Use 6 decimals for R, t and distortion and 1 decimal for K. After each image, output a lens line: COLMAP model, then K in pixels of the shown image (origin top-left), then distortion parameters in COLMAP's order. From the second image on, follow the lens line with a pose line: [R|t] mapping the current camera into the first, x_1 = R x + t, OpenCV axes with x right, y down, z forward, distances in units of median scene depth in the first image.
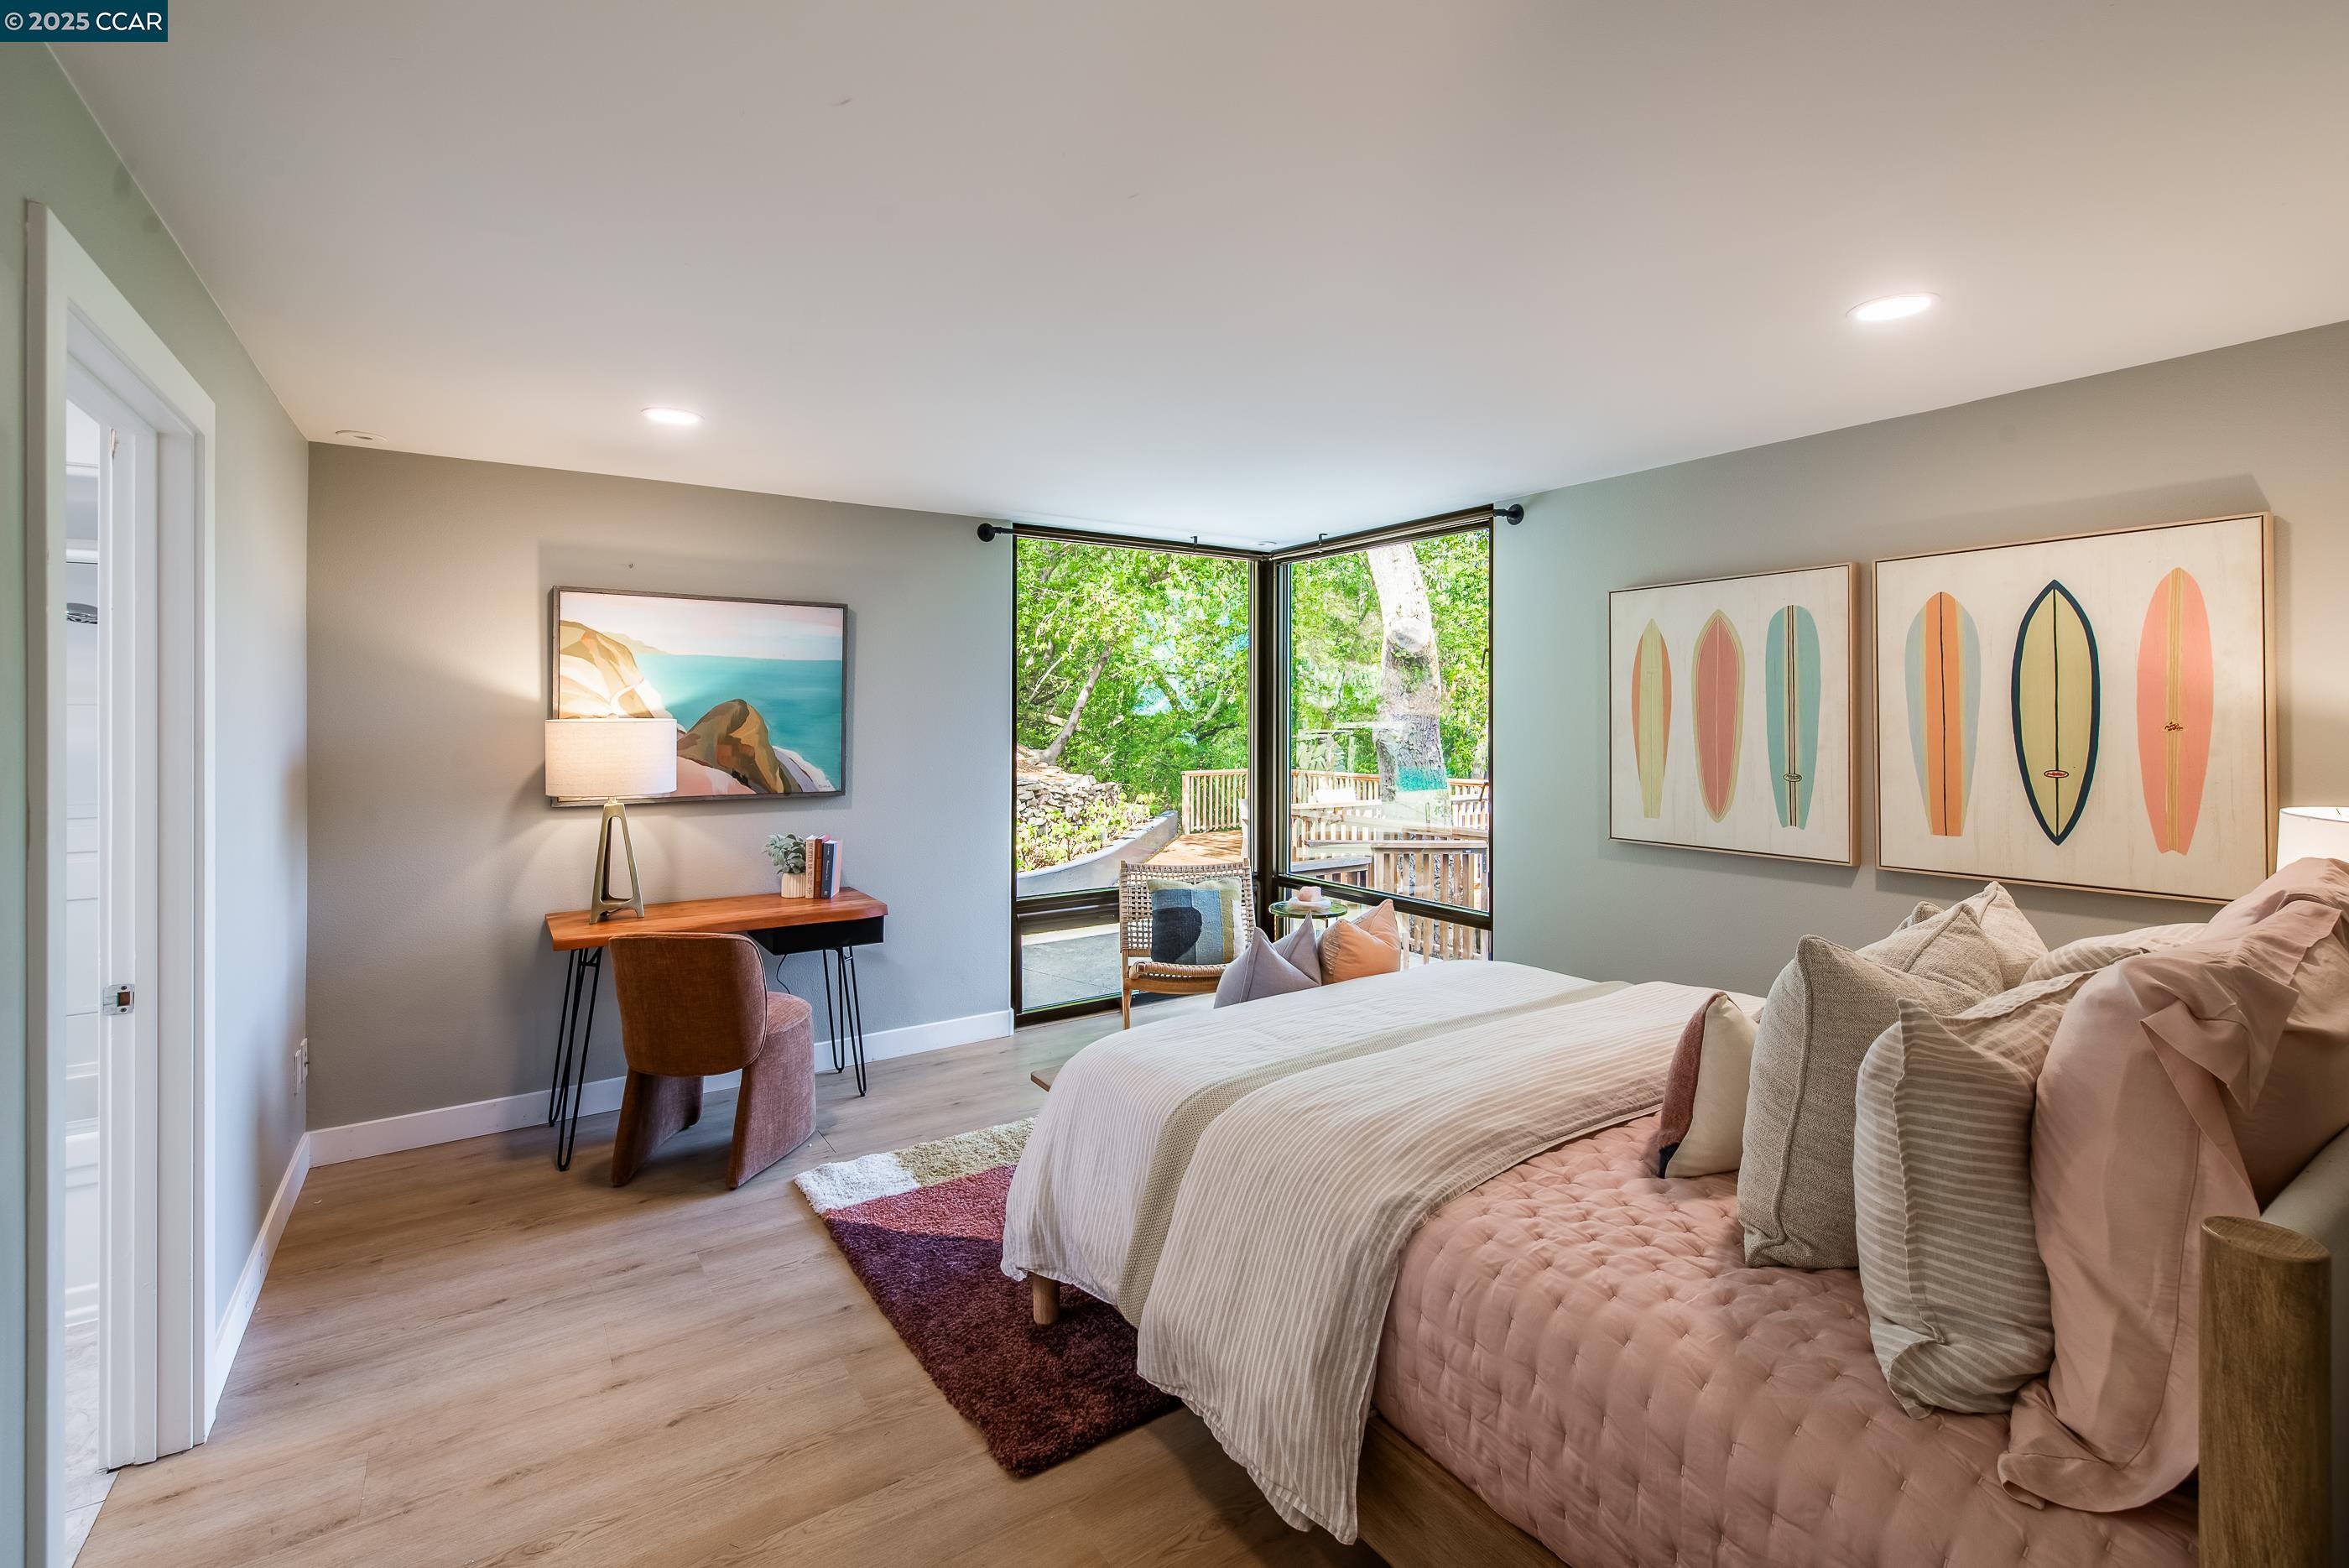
lens RADIAL K [[1035.0, 0, 1176.1], [0, 1035.0, 761.5], [0, 0, 1]] dist [-0.000286, 0.000049]
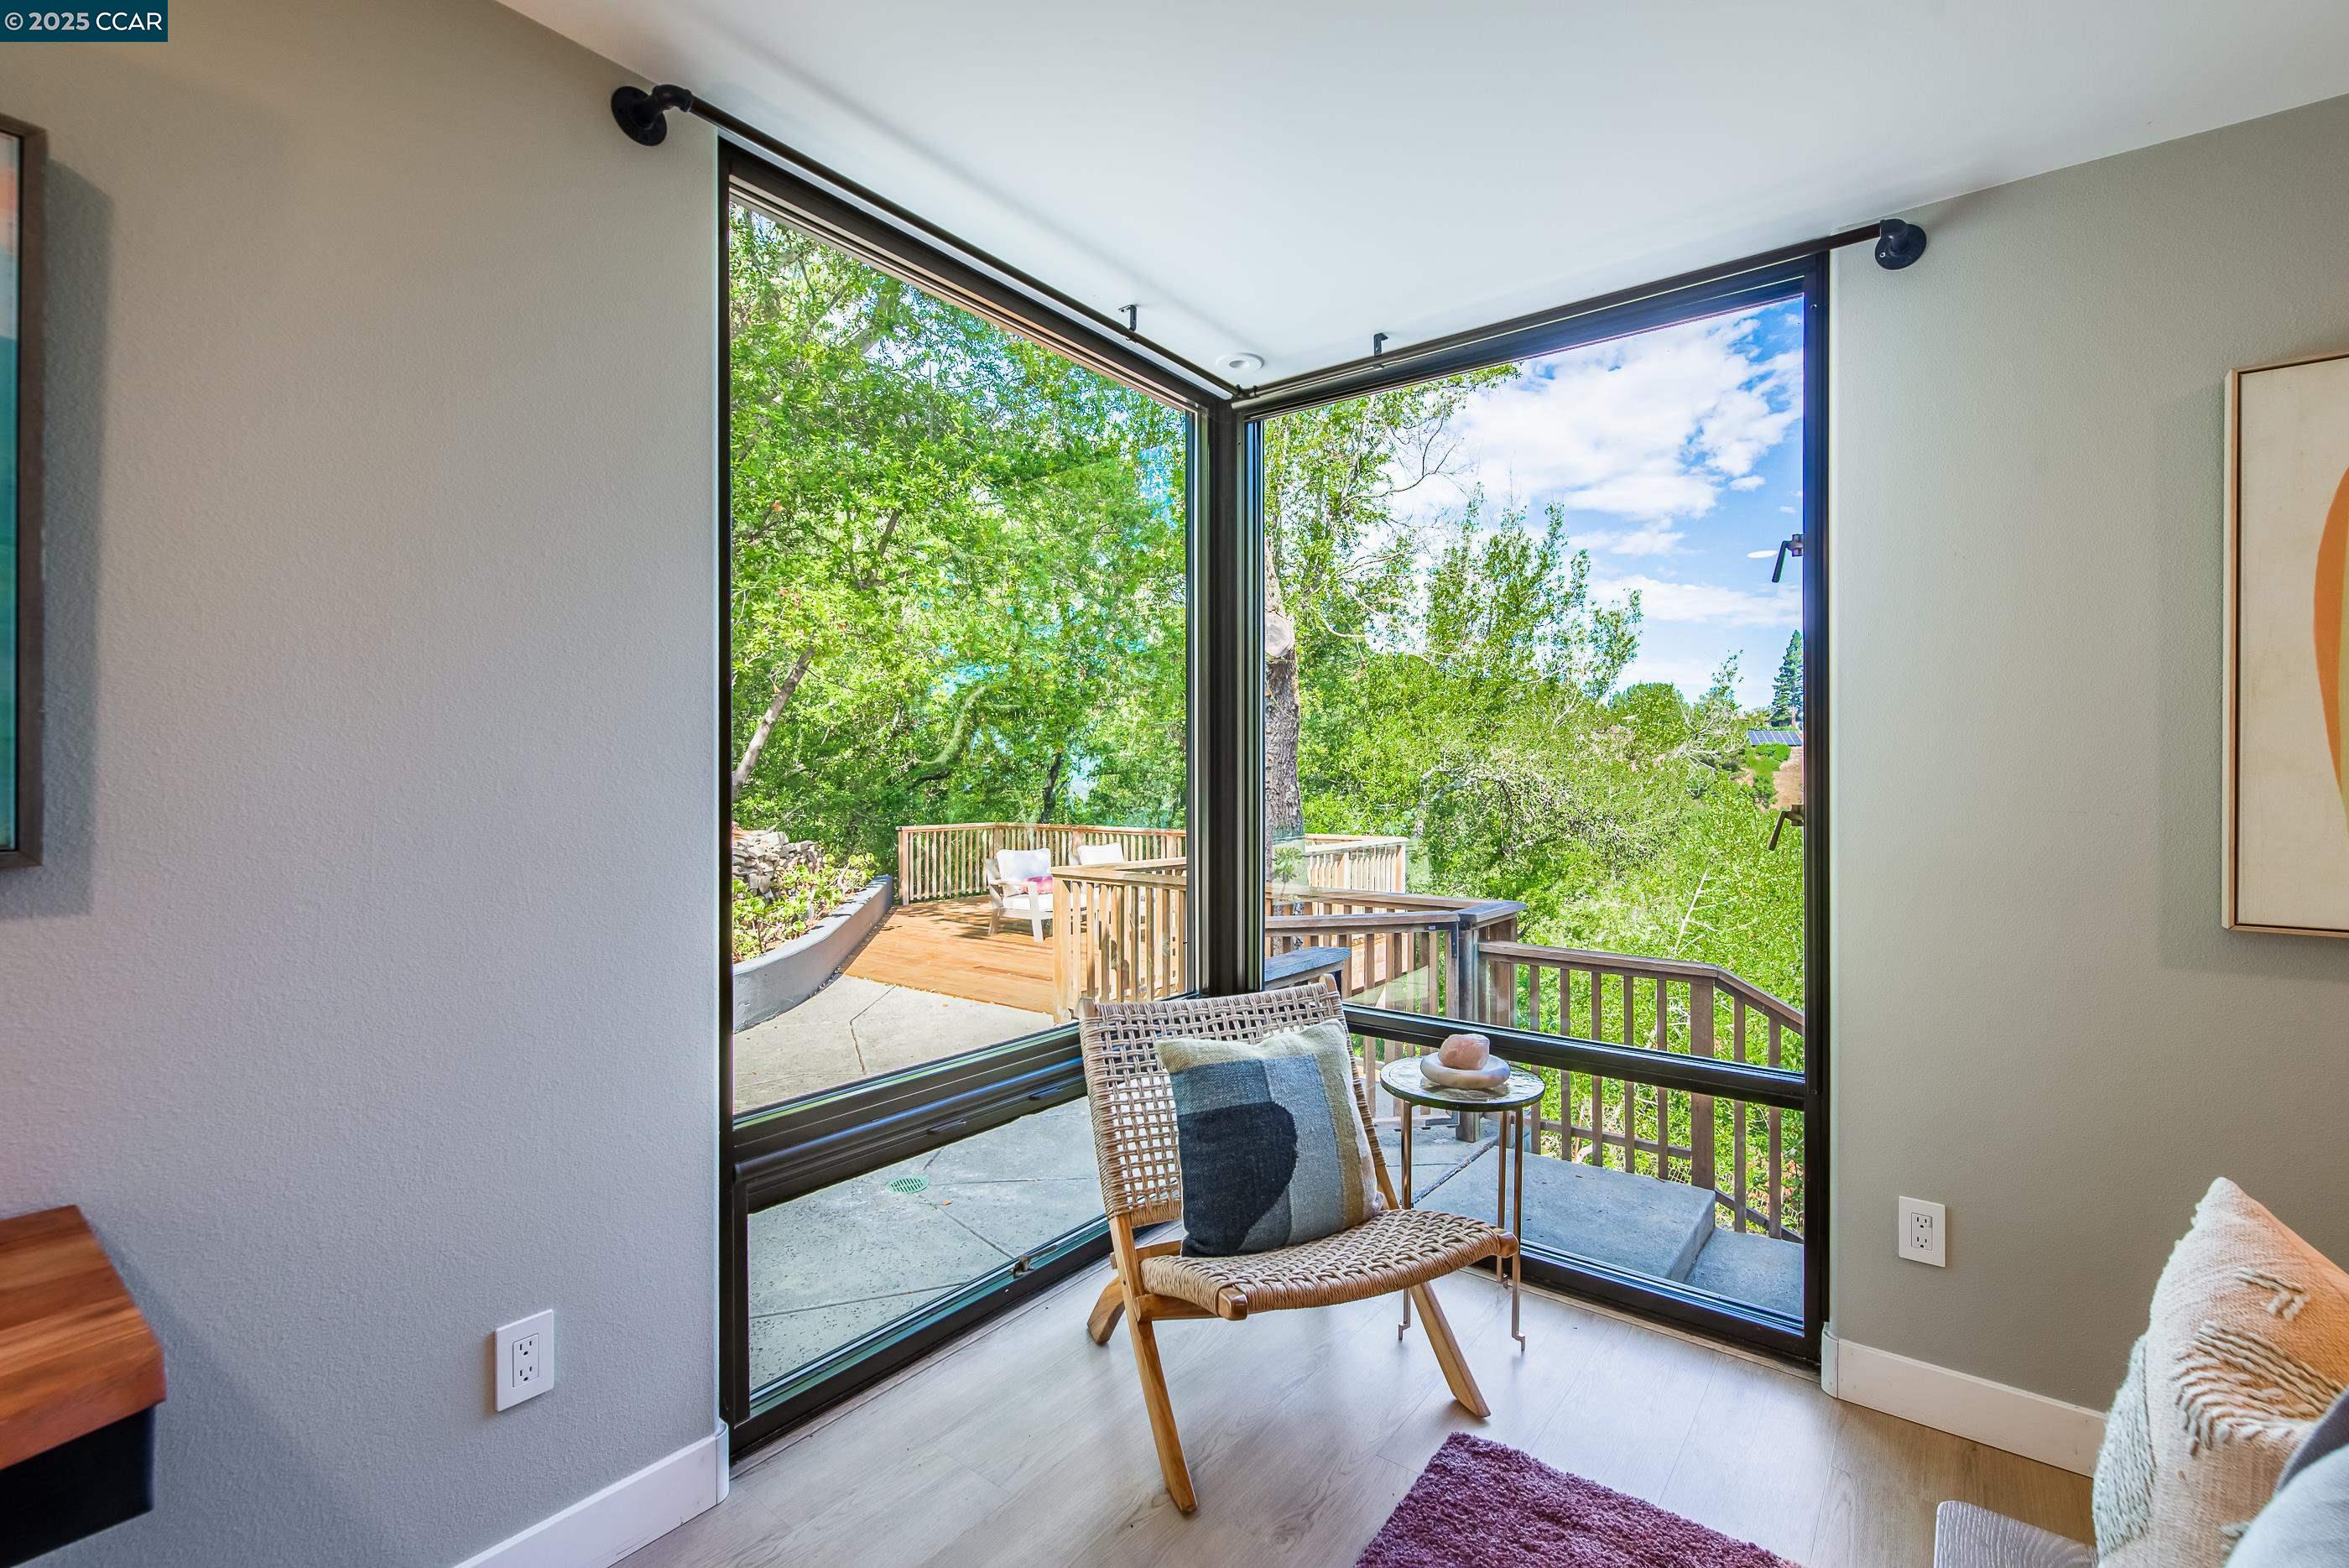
lens RADIAL K [[1019.1, 0, 1205.6], [0, 1019.1, 825.5], [0, 0, 1]] dist [-0.001436, -0.000089]
pose [[0.941402, -0.006073, 0.337233, -0.103802], [0.004705, 0.999977, 0.004876, 0.018212], [-0.337255, -0.003003, 0.941409, 0.523611]]
